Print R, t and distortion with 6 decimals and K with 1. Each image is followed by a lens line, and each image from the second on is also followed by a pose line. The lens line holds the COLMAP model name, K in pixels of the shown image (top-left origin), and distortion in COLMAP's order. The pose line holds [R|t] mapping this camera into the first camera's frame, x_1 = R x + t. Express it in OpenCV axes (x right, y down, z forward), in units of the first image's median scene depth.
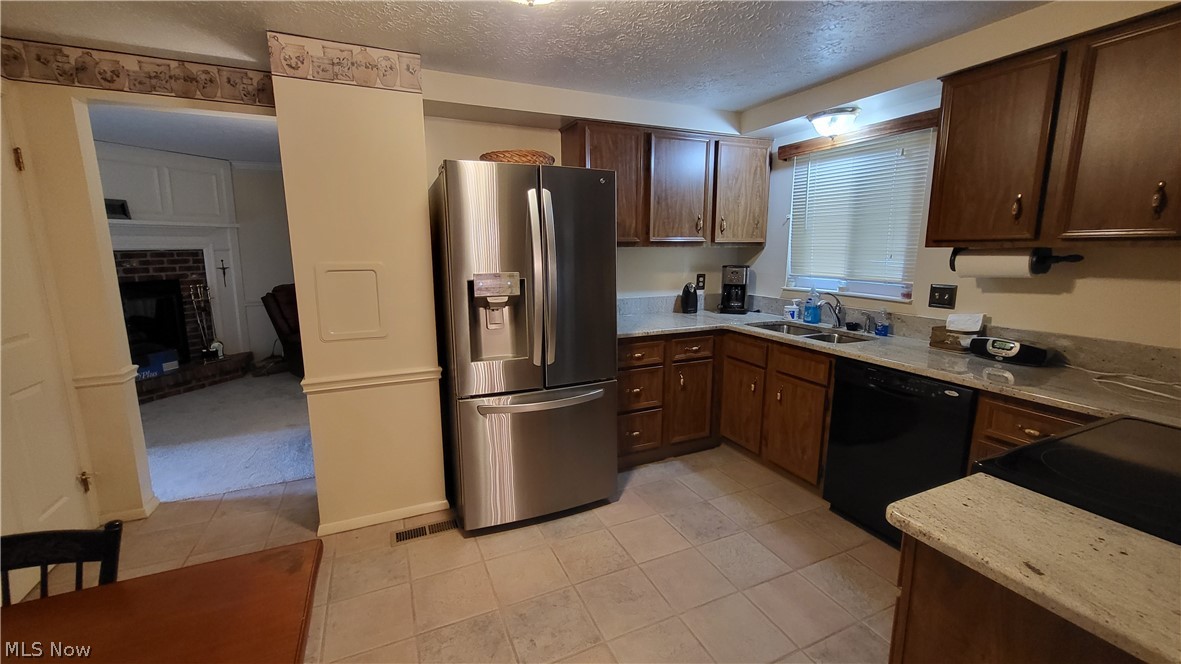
lens RADIAL K [[474.0, 0, 591.6], [0, 474.0, 326.8], [0, 0, 1]] dist [0.000162, 0.000034]
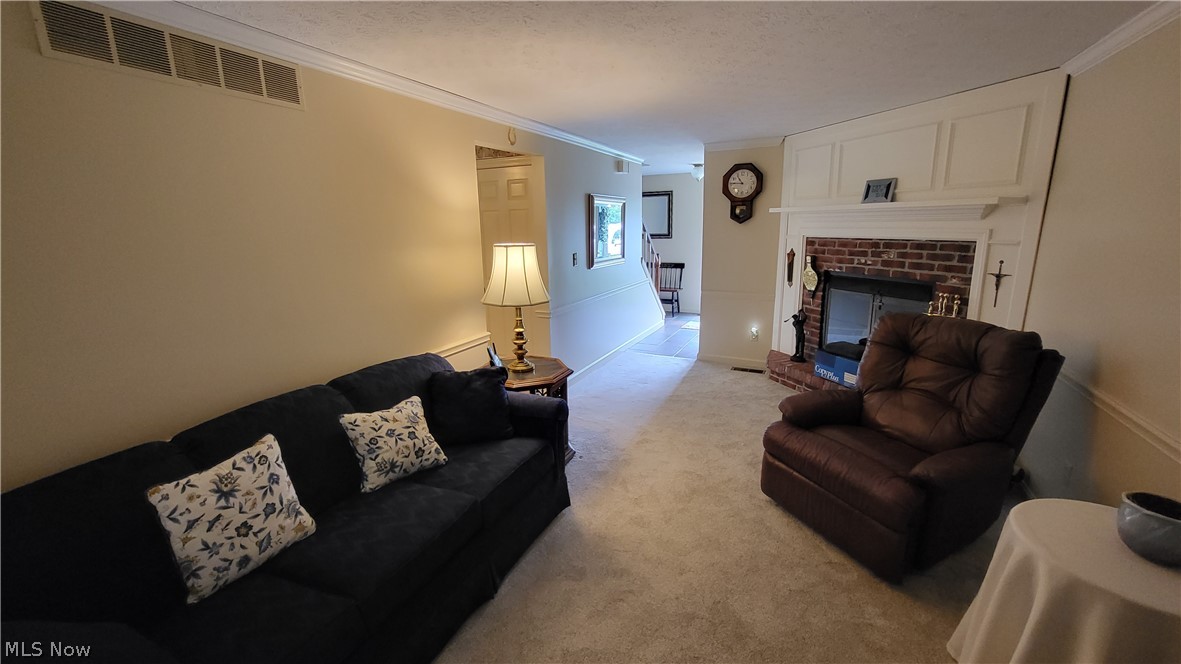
lens RADIAL K [[474.0, 0, 591.9], [0, 474.0, 327.7], [0, 0, 1]] dist [0.000162, 0.000034]
pose [[-0.773788, 0.130084, -0.619944, -0.029709], [-0.114444, 0.933872, 0.338800, -0.219454], [0.623021, 0.333108, -0.707731, 1.213733]]
